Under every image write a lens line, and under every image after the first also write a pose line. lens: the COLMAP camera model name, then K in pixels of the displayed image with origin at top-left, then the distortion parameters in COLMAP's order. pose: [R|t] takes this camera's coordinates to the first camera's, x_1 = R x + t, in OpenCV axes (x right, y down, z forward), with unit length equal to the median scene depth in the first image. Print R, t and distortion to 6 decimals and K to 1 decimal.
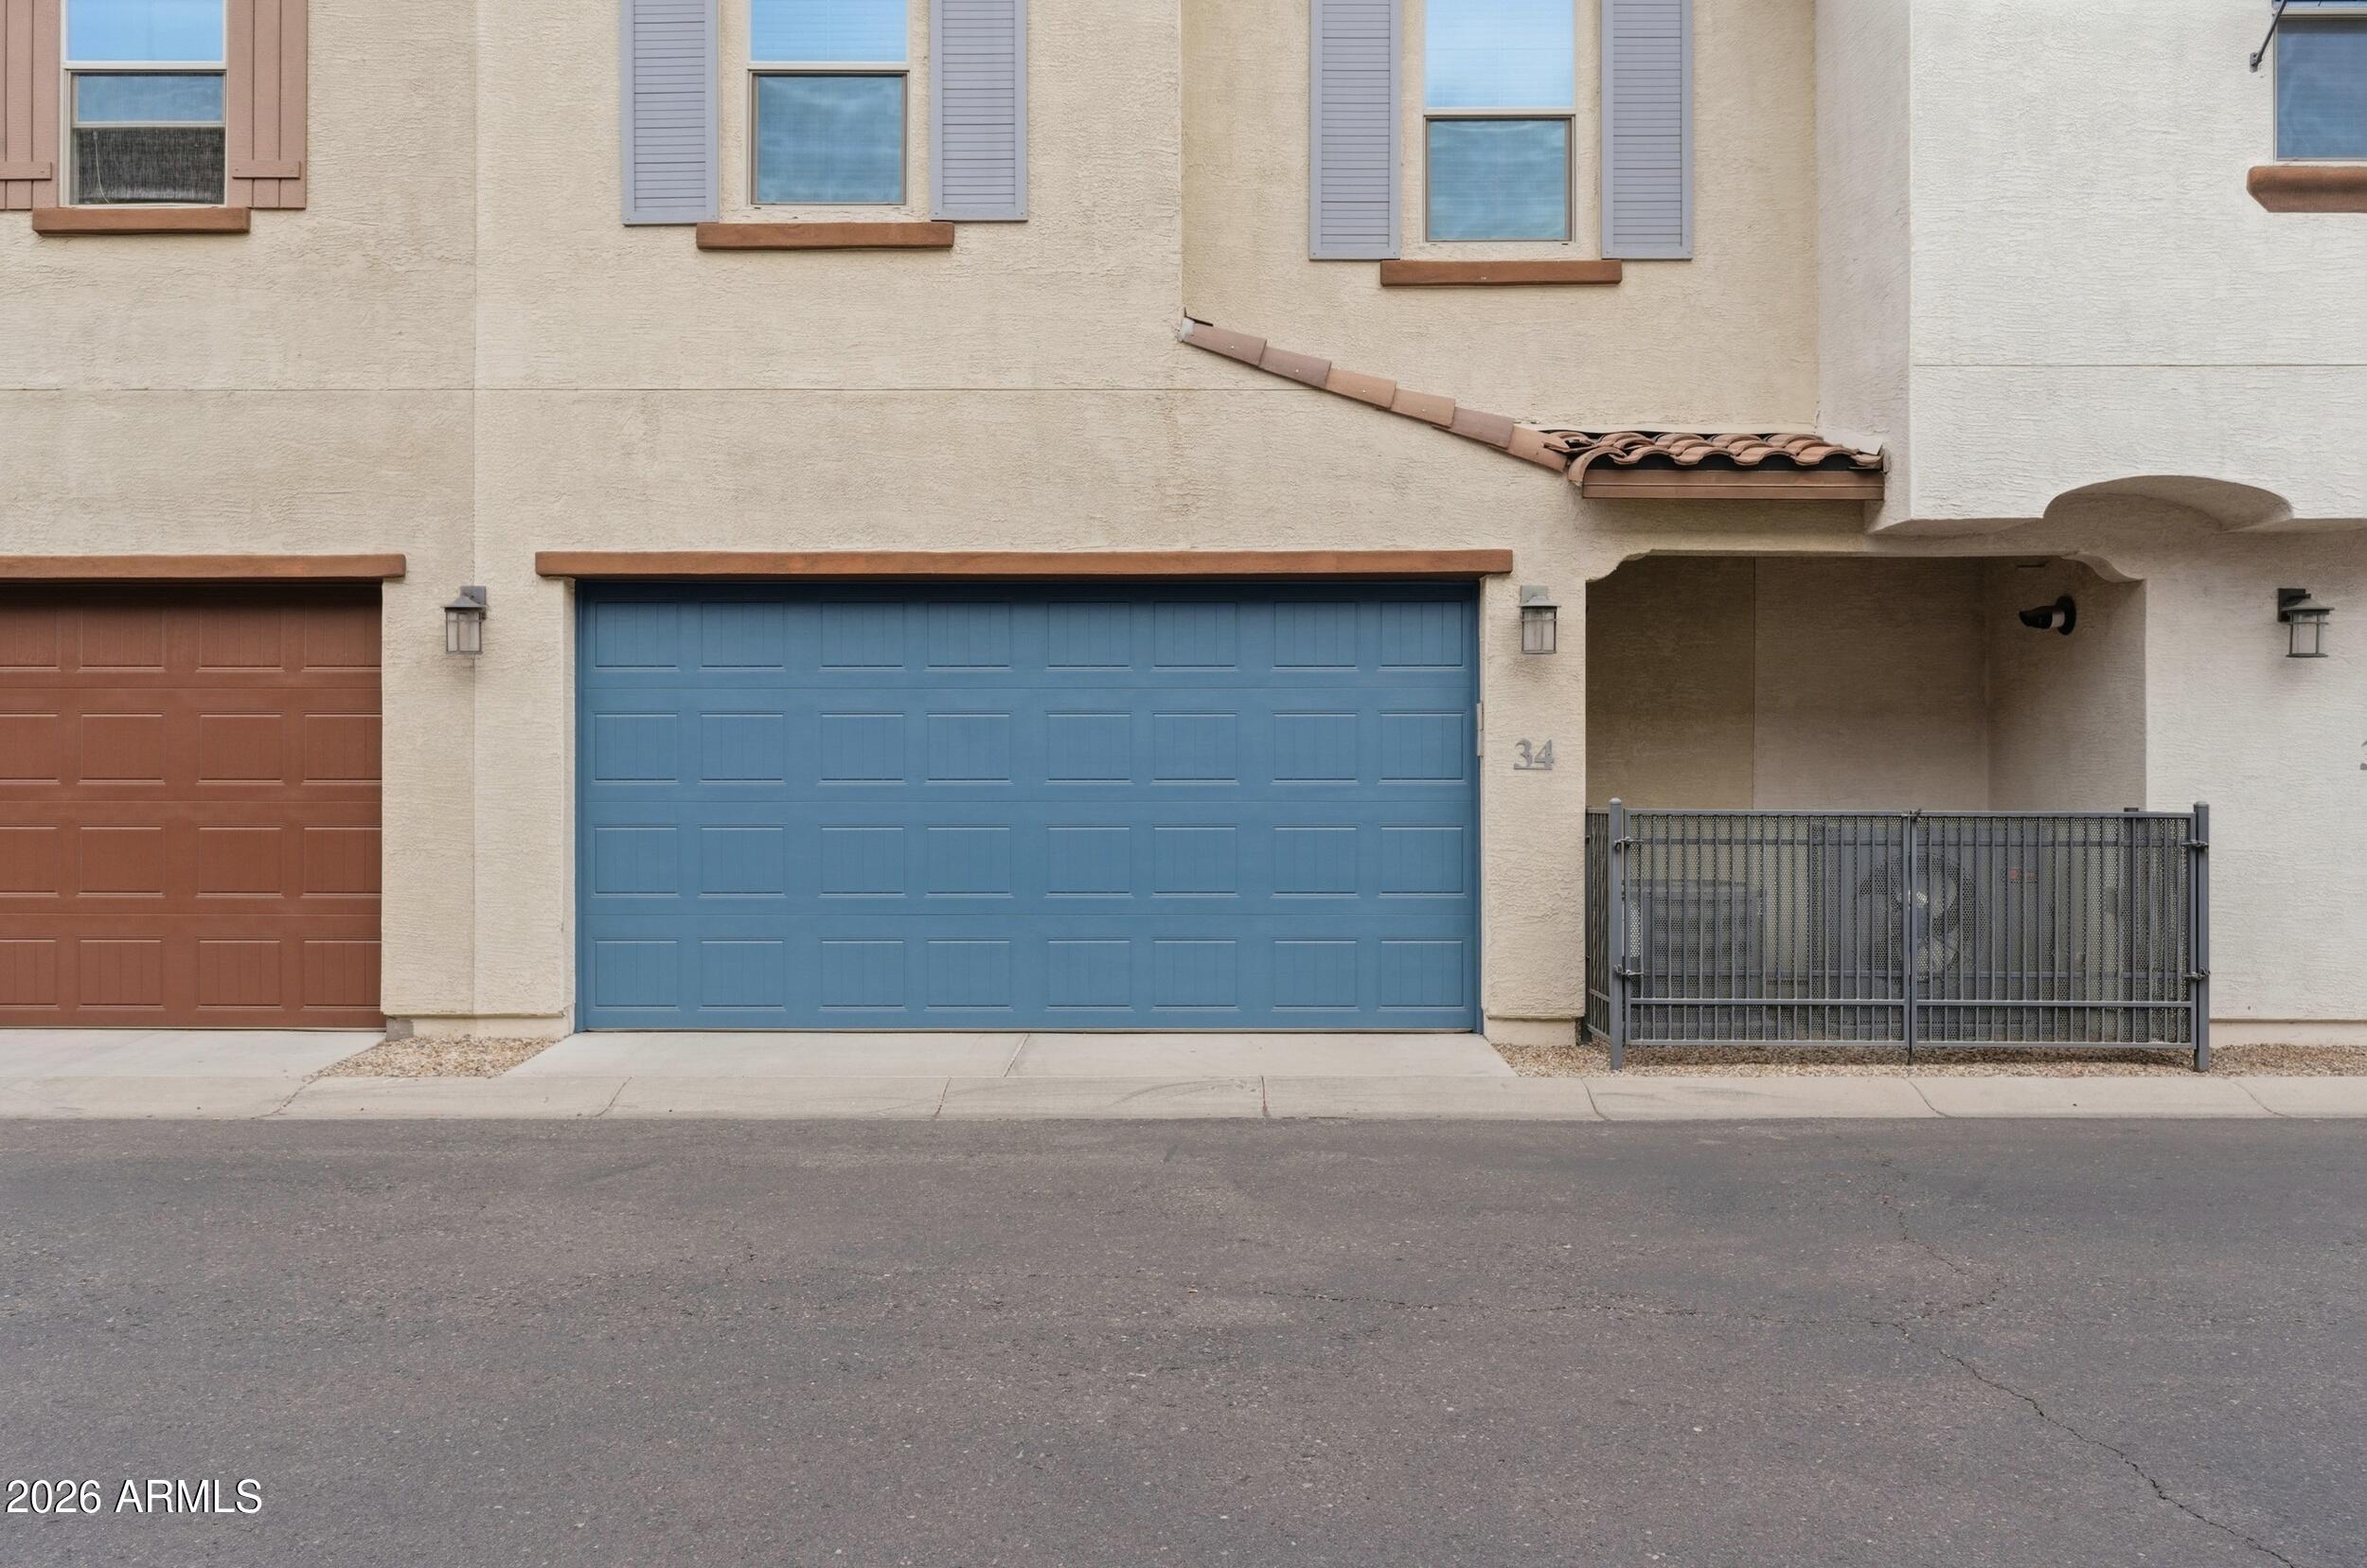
lens RADIAL K [[1752.1, 0, 1183.5], [0, 1752.1, 784.0], [0, 0, 1]] dist [-0.004242, -0.003011]
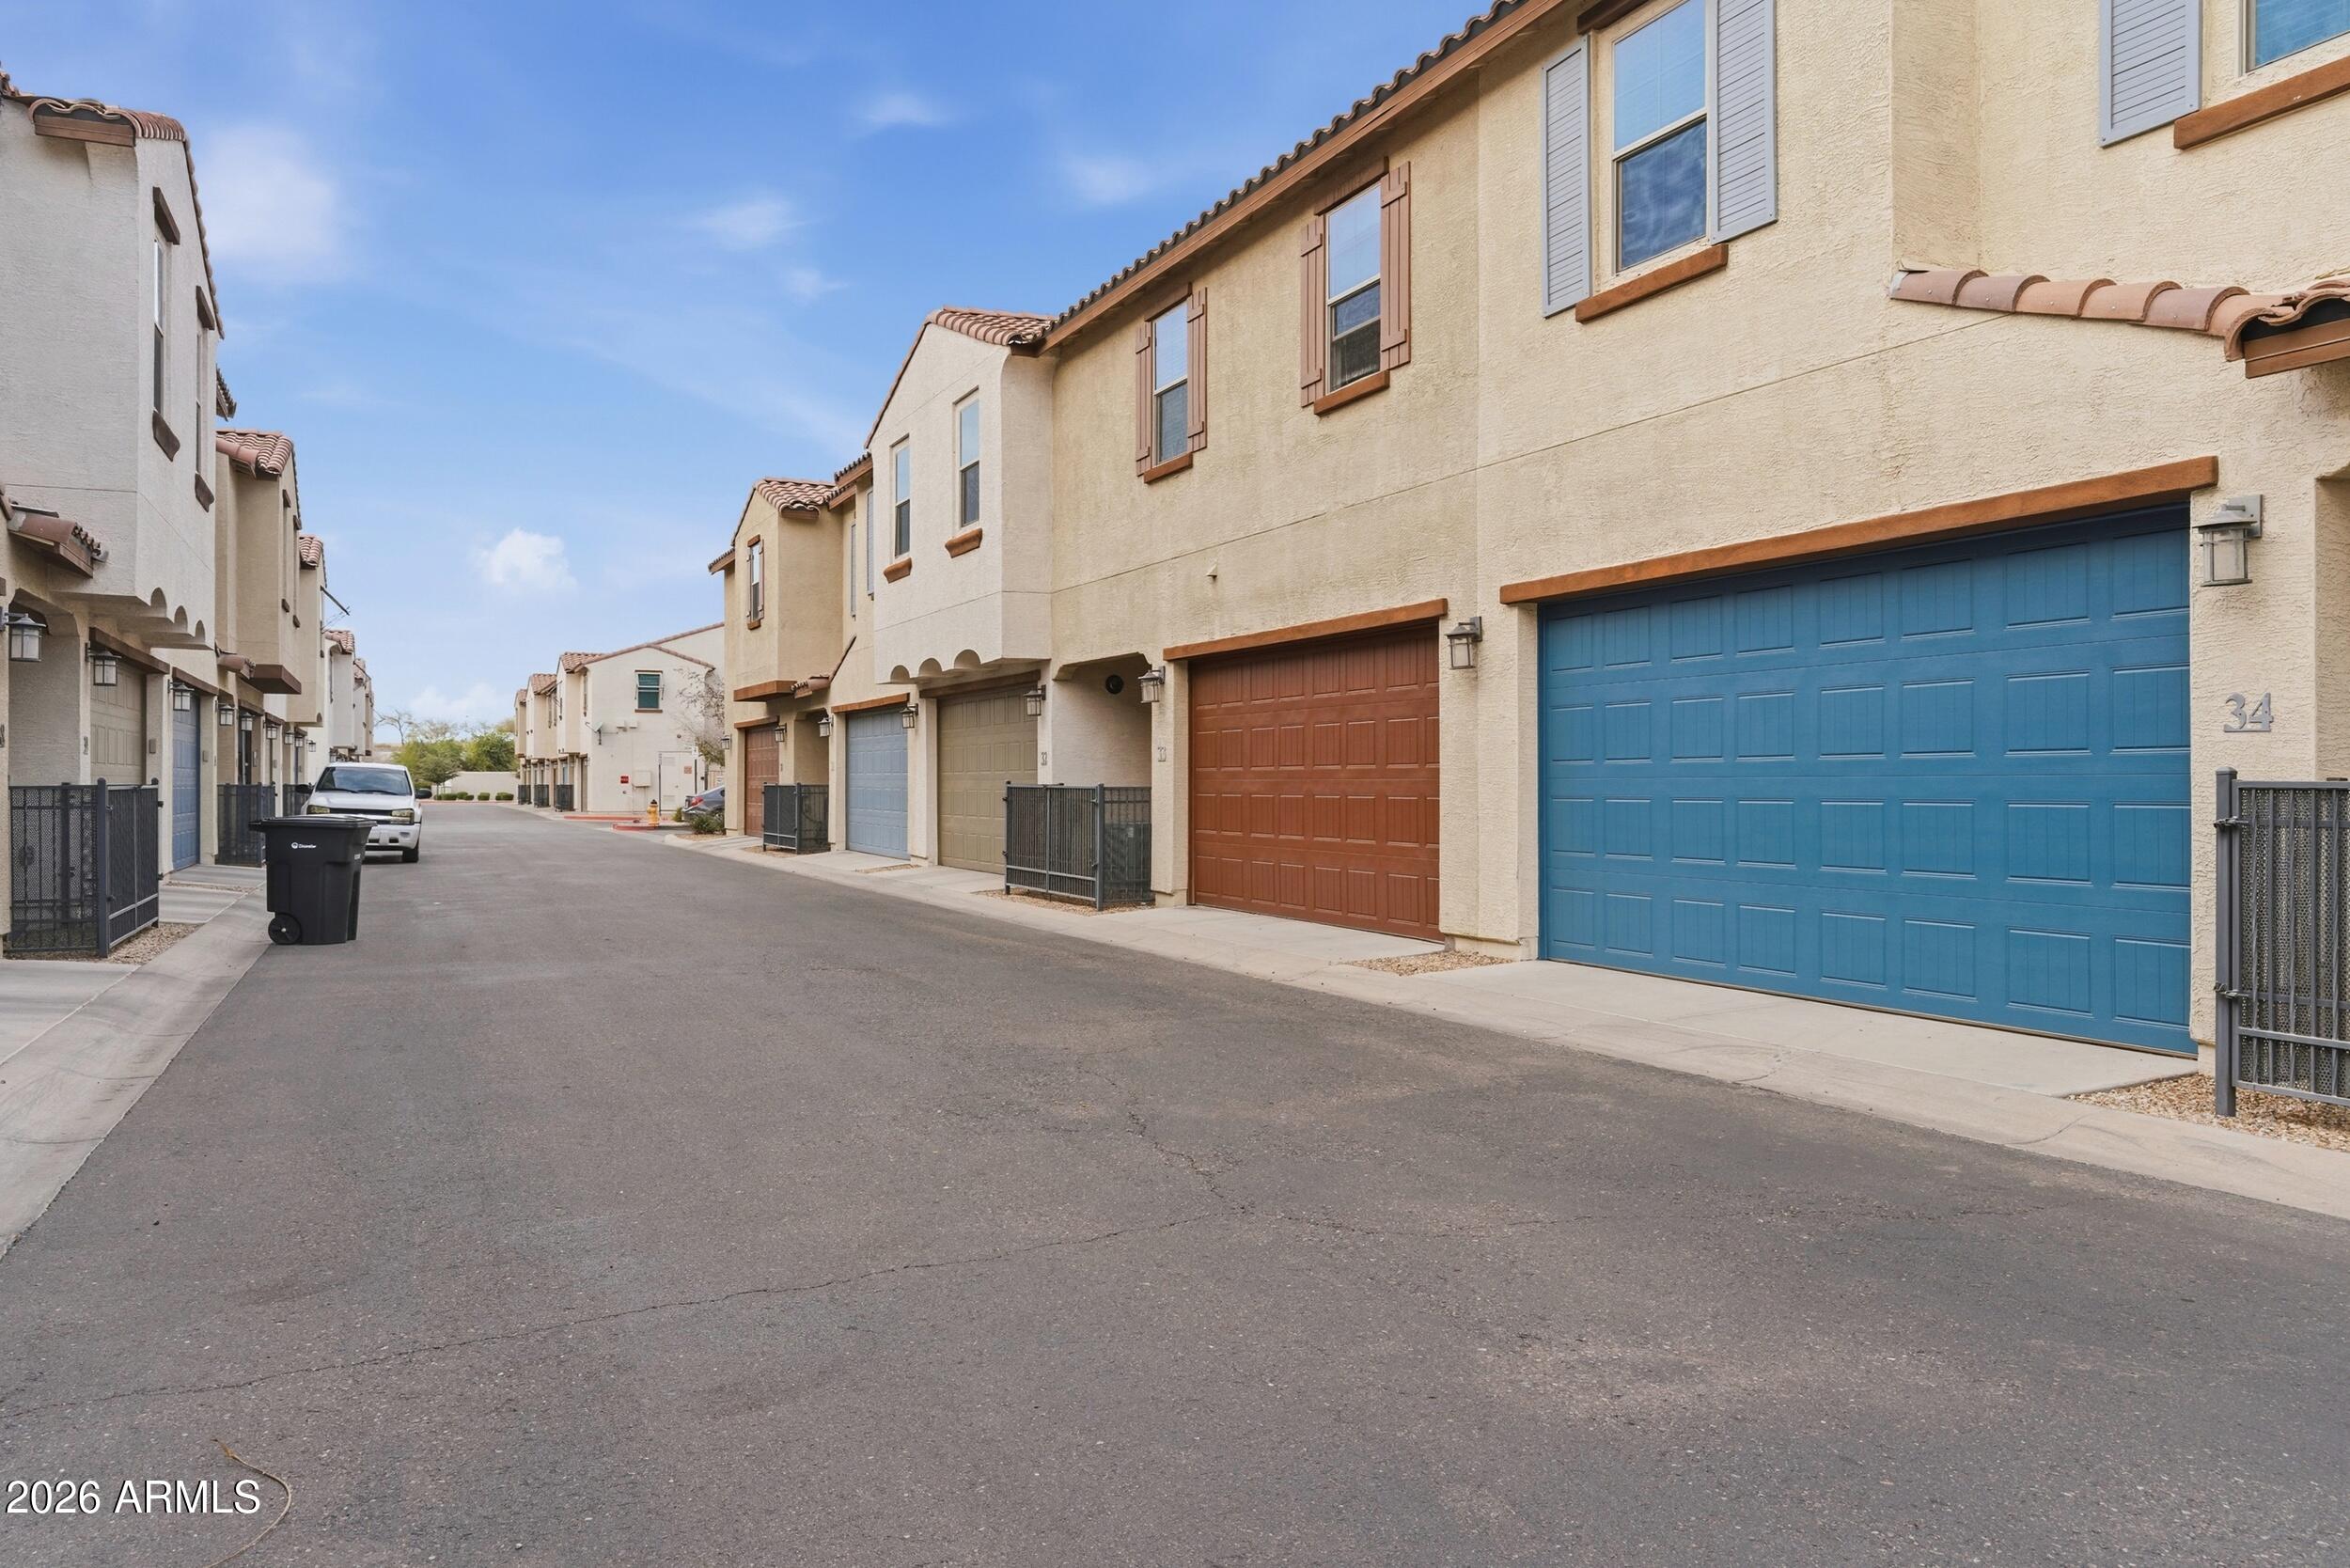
lens RADIAL K [[1739.5, 0, 1175.0], [0, 1739.5, 784.0], [0, 0, 1]] dist [0.005323, -0.000256]
pose [[0.410171, -0.000198, -0.912008, 0.709983], [-0.000419, 1.000000, -0.000406, 0.015442], [0.912008, 0.000548, 0.410171, 0.245941]]
